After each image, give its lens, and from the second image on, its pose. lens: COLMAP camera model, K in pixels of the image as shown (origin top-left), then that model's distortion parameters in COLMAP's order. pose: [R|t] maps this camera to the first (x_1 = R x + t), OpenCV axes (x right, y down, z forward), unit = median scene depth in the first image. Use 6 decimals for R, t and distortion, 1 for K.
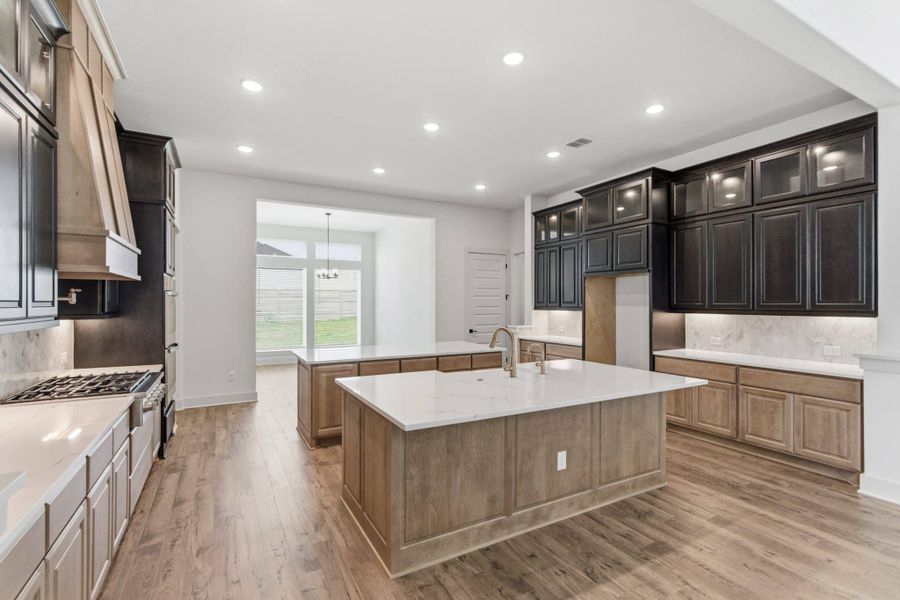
lens RADIAL K [[410.6, 0, 451.7], [0, 410.6, 302.1], [0, 0, 1]] dist [-0.002375, 0.001953]
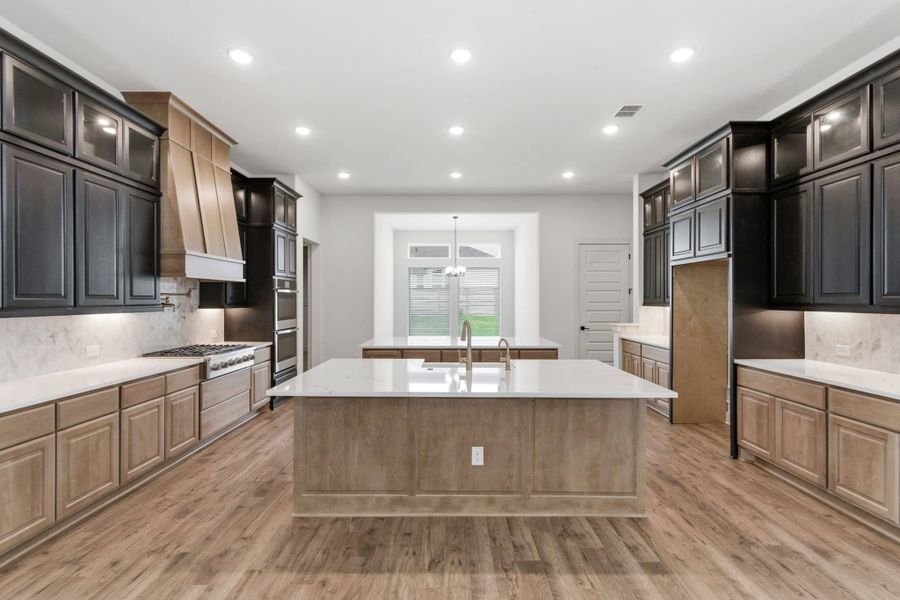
lens RADIAL K [[410.6, 0, 451.7], [0, 410.6, 299.9], [0, 0, 1]] dist [-0.002375, 0.001953]
pose [[0.875099, -0.000134, -0.483943, 0.570453], [0.001680, 0.999995, 0.002760, 0.007577], [0.483940, -0.003229, 0.875095, 0.091209]]
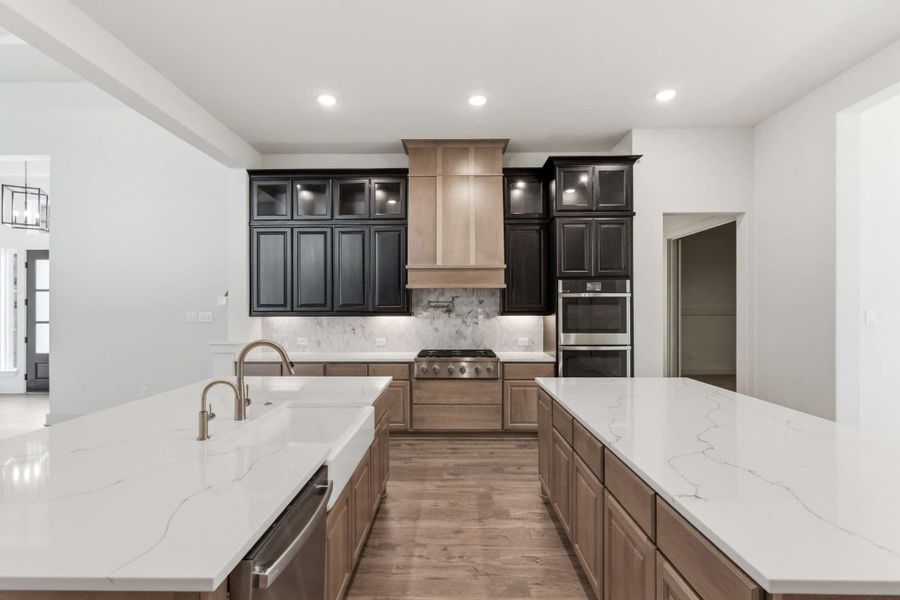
lens RADIAL K [[422.9, 0, 452.9], [0, 422.9, 307.3], [0, 0, 1]] dist [0.003148, 0.000510]
pose [[-0.493613, 0.002560, -0.869678, 0.515349], [0.005358, 0.999986, -0.000097, 0.010439], [0.869665, -0.004708, -0.493620, 1.525036]]
